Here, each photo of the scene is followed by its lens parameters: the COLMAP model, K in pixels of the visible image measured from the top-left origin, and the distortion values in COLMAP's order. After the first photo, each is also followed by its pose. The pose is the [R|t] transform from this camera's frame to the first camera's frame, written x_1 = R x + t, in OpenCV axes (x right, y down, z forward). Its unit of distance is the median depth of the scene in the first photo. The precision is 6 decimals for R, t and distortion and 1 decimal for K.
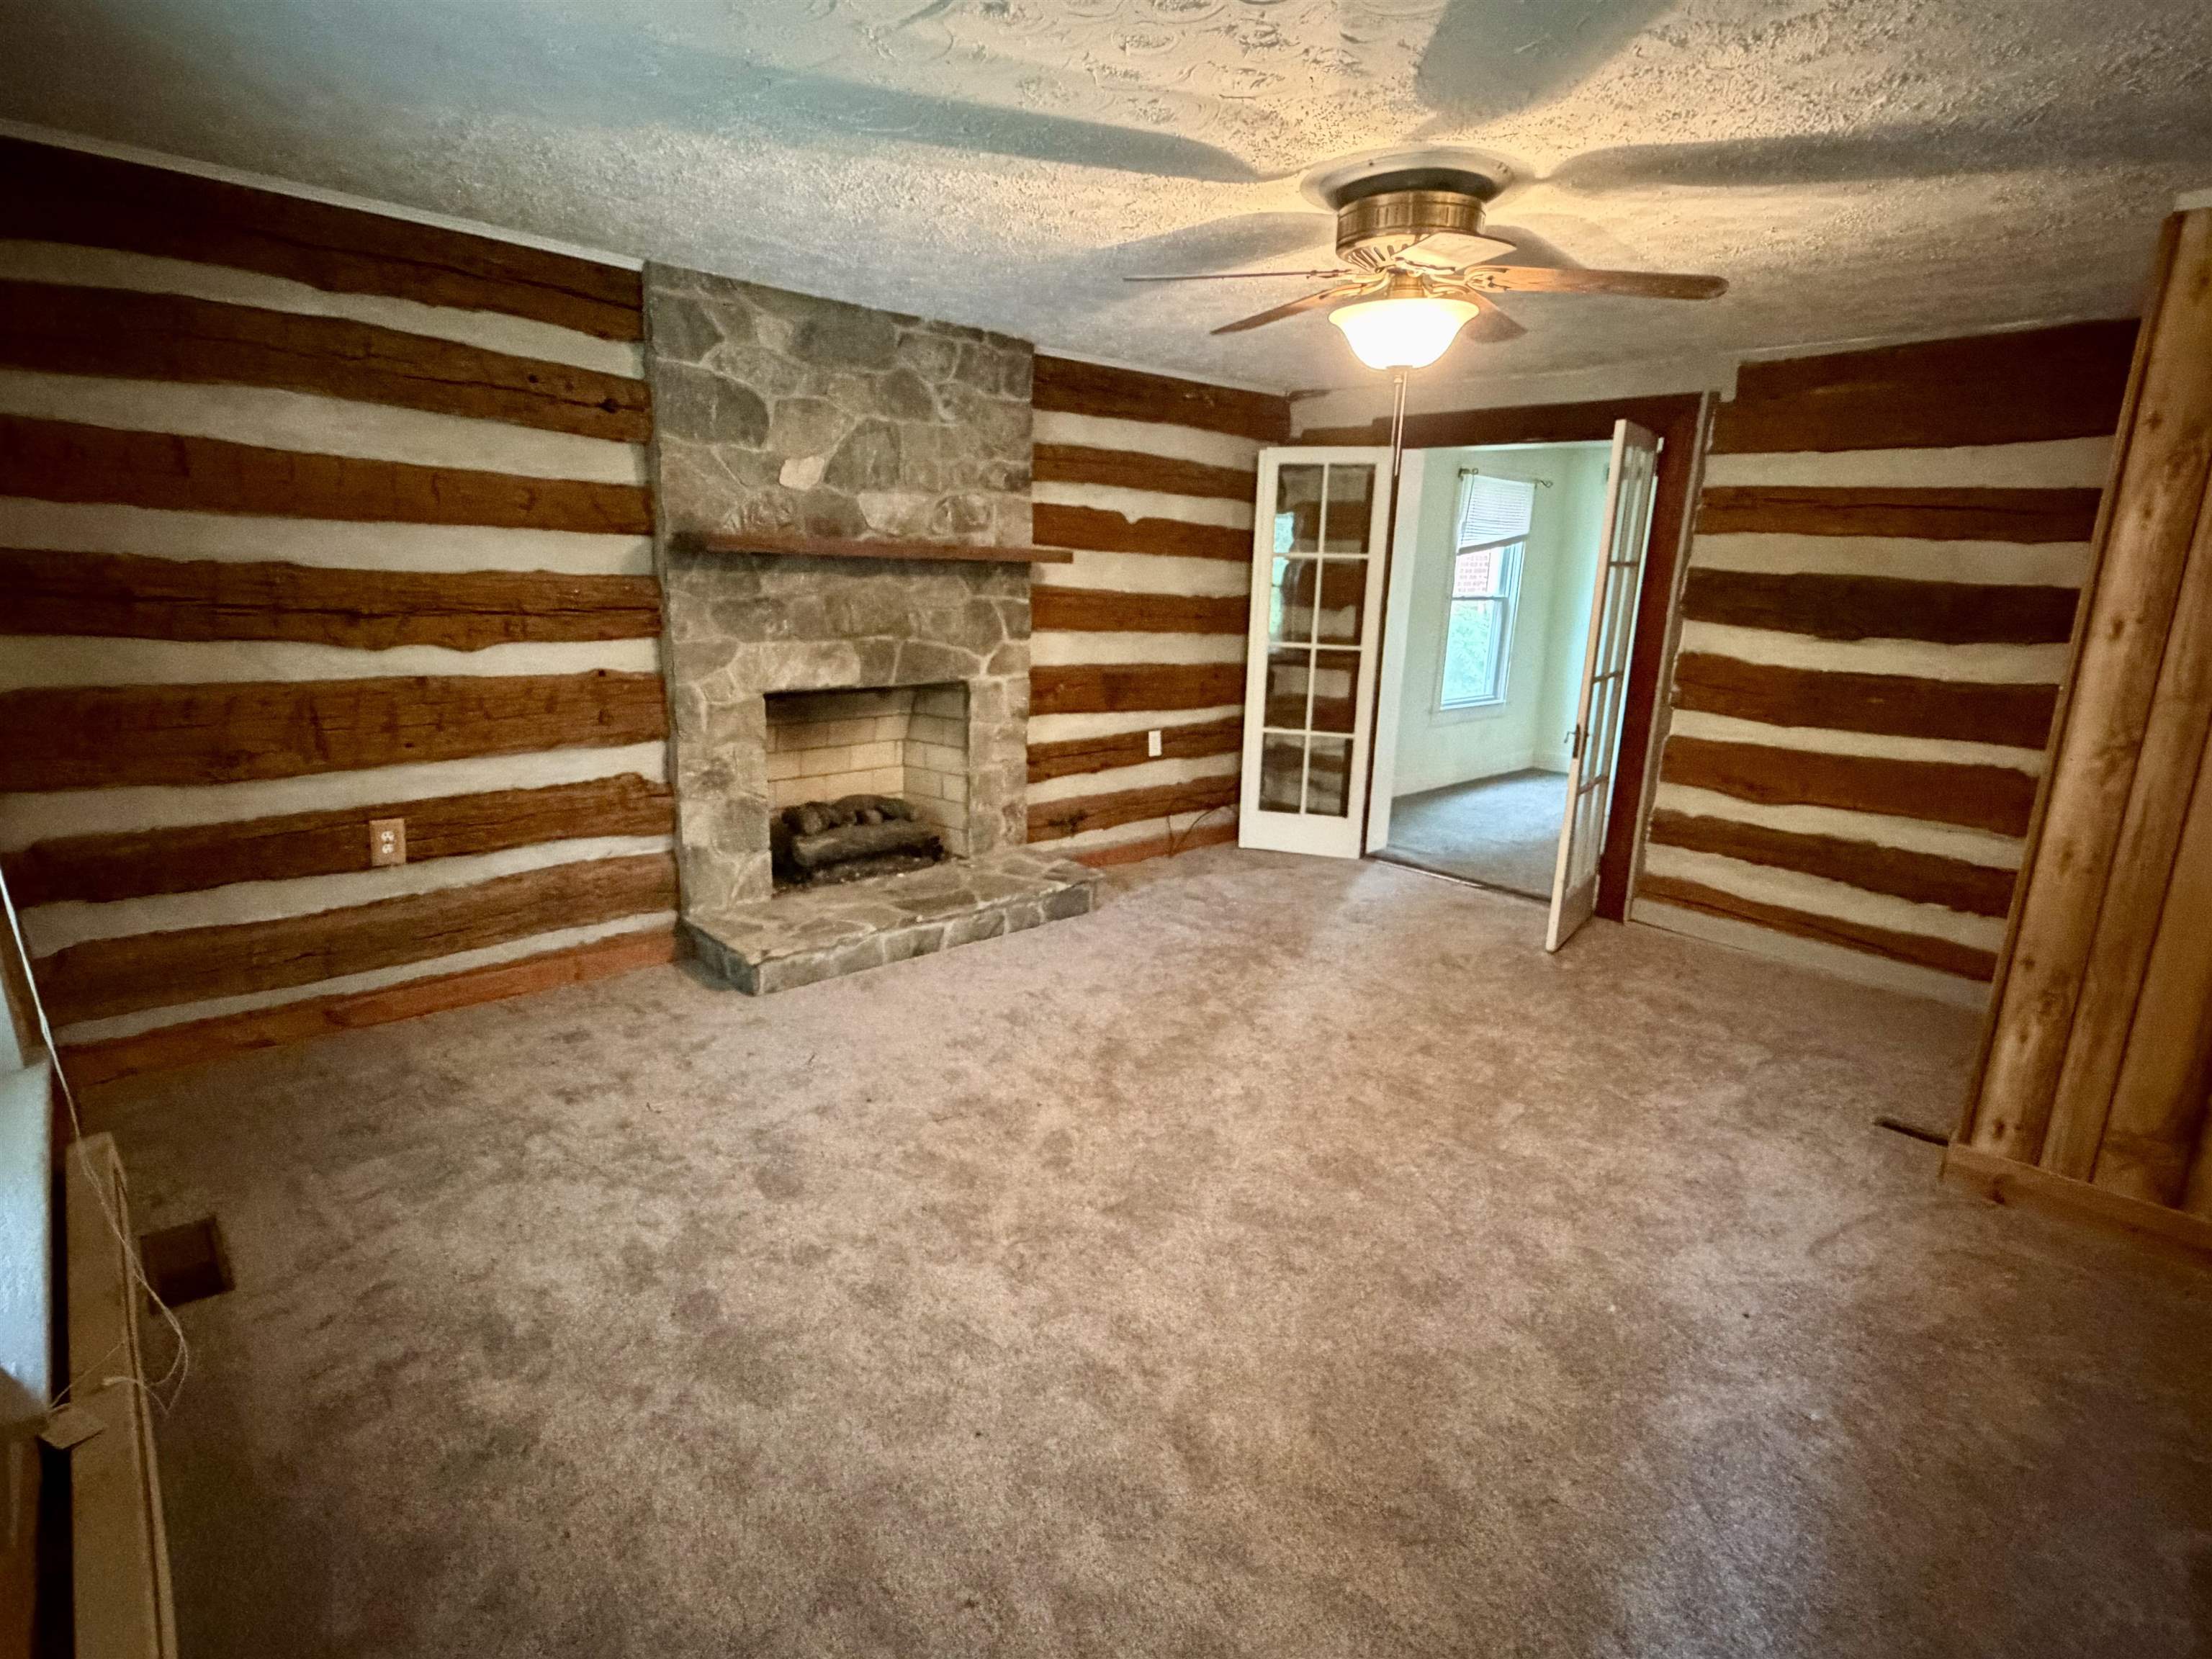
lens RADIAL K [[1095.6, 0, 1106.5], [0, 1095.6, 836.9], [0, 0, 1]] dist [-0.014170, 0.000295]
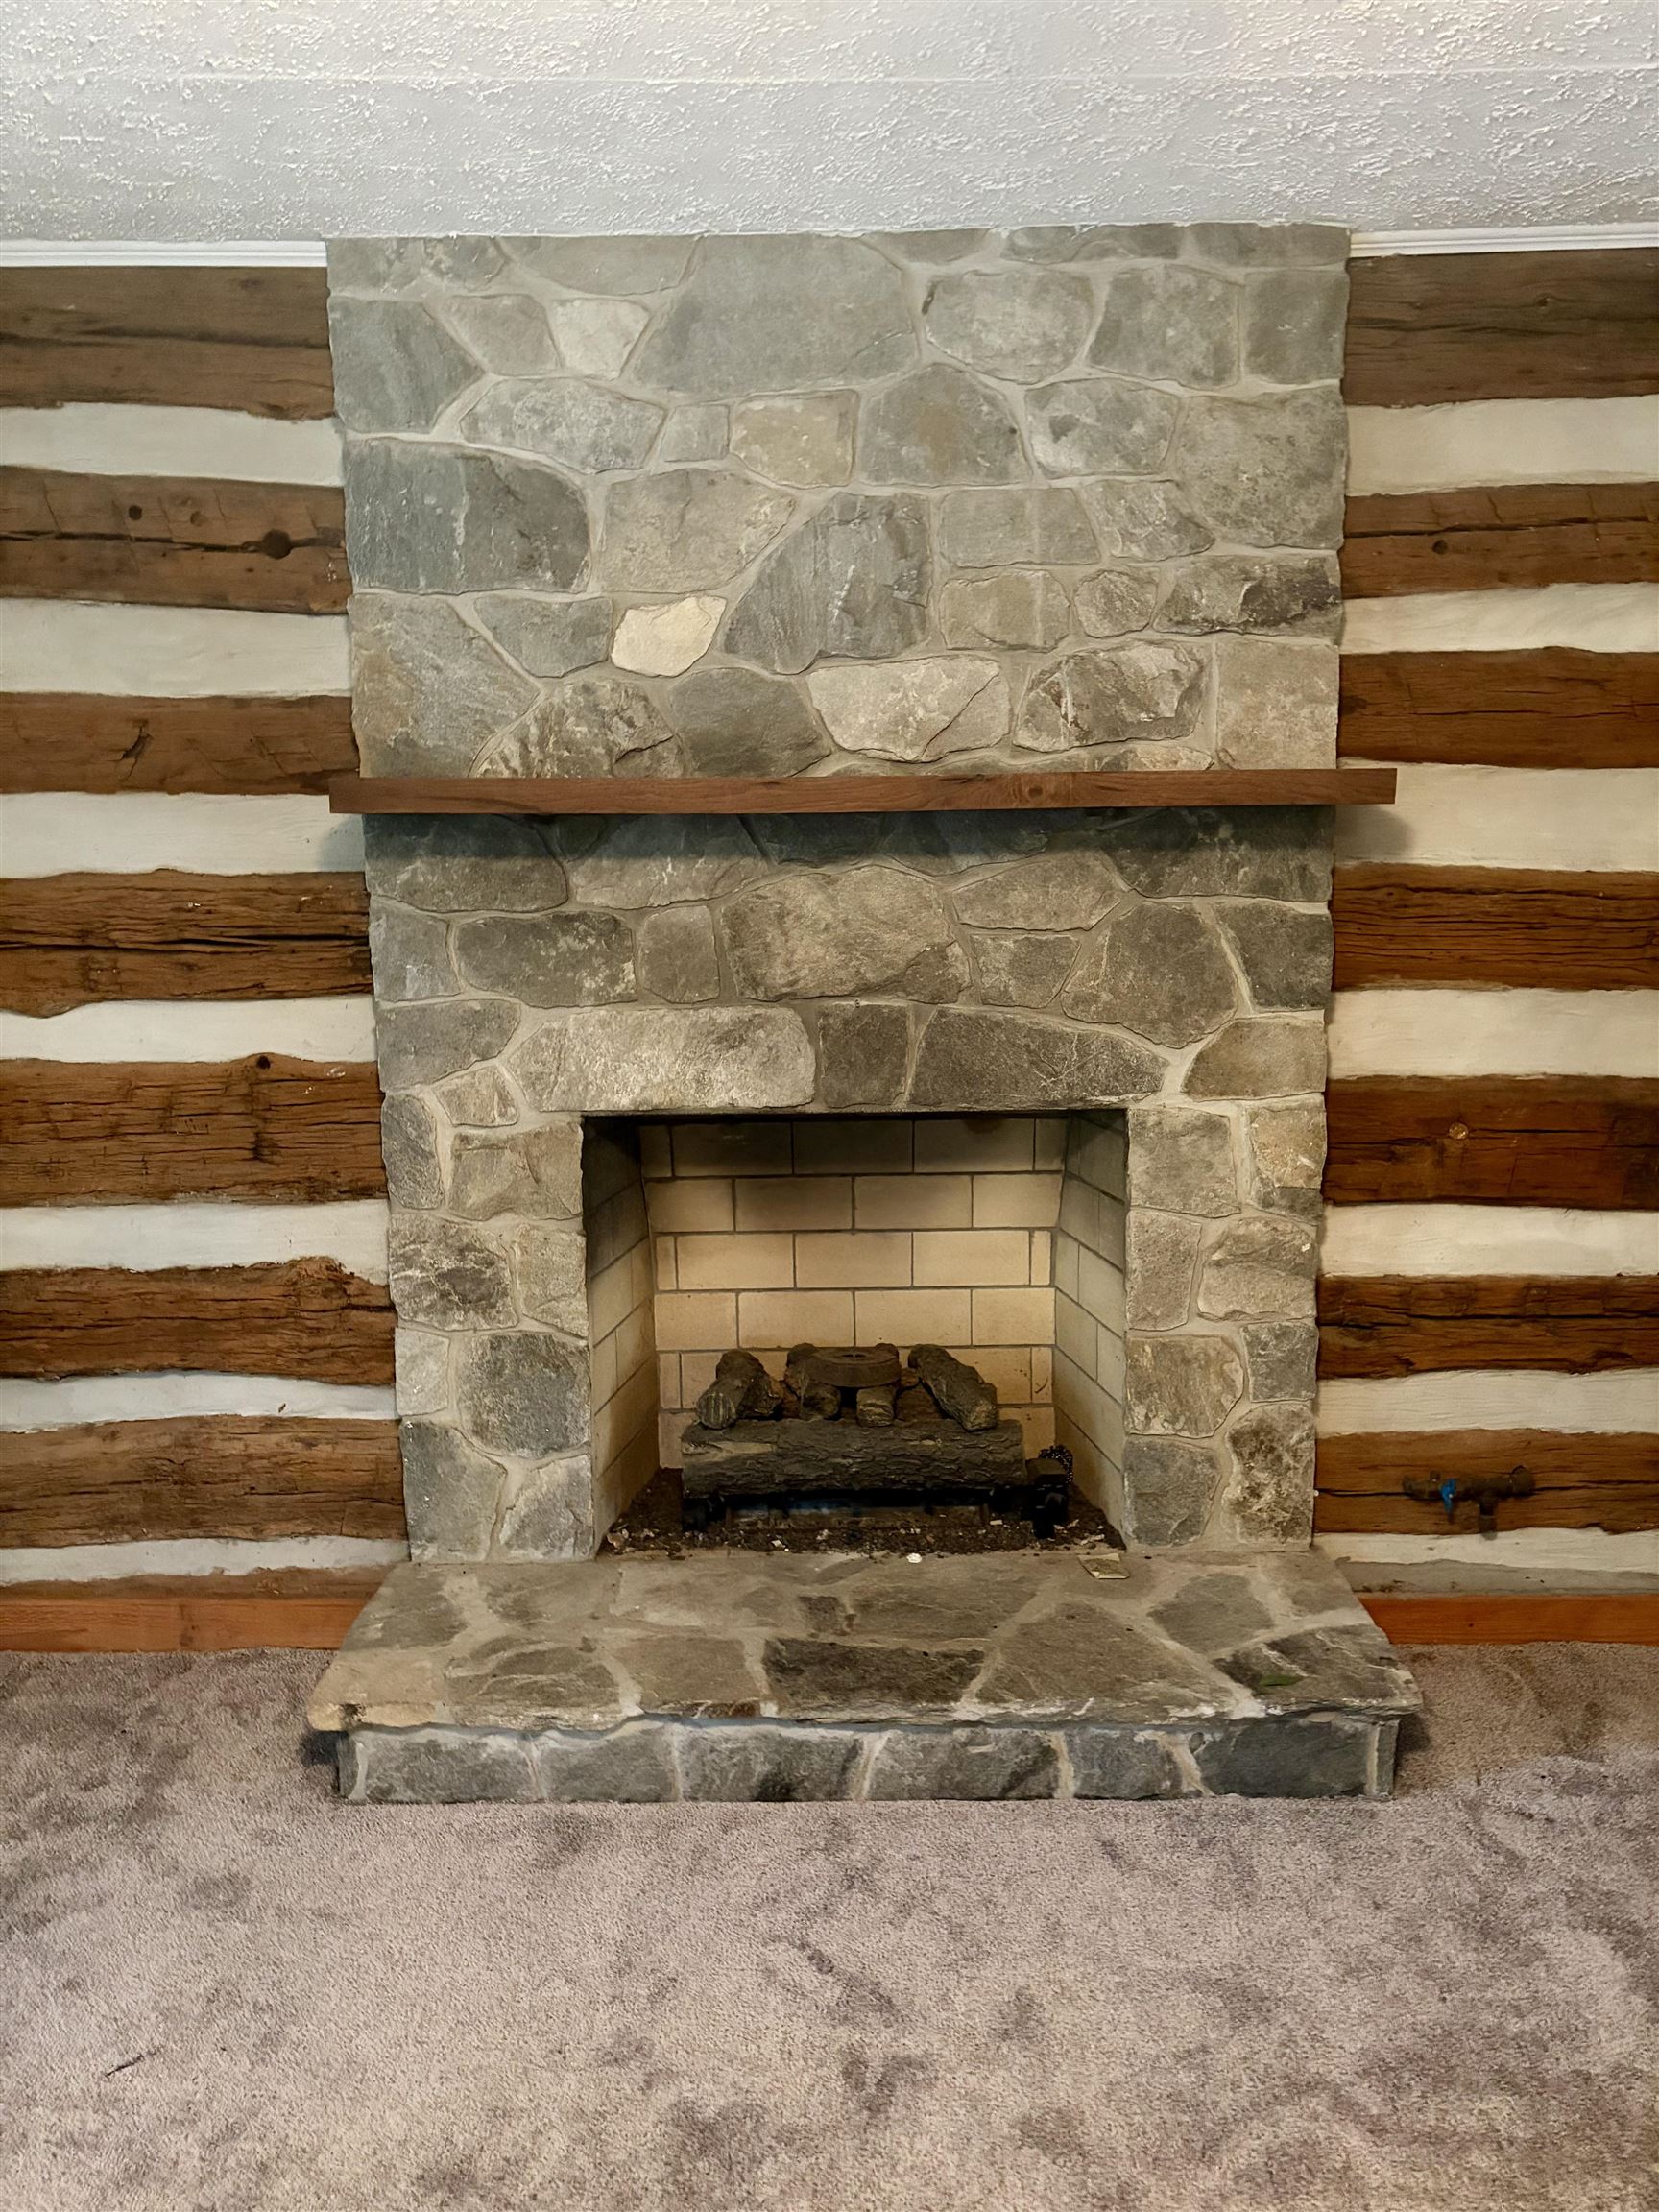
lens RADIAL K [[1661.0, 0, 830.3], [0, 1661.0, 1108.2], [0, 0, 1]] dist [0.026576, -0.022233]
pose [[0.719786, 0.064760, -0.691168, 0.243961], [-0.131473, 0.990337, -0.044125, -0.115384], [0.681632, 0.122631, 0.721345, 0.552738]]
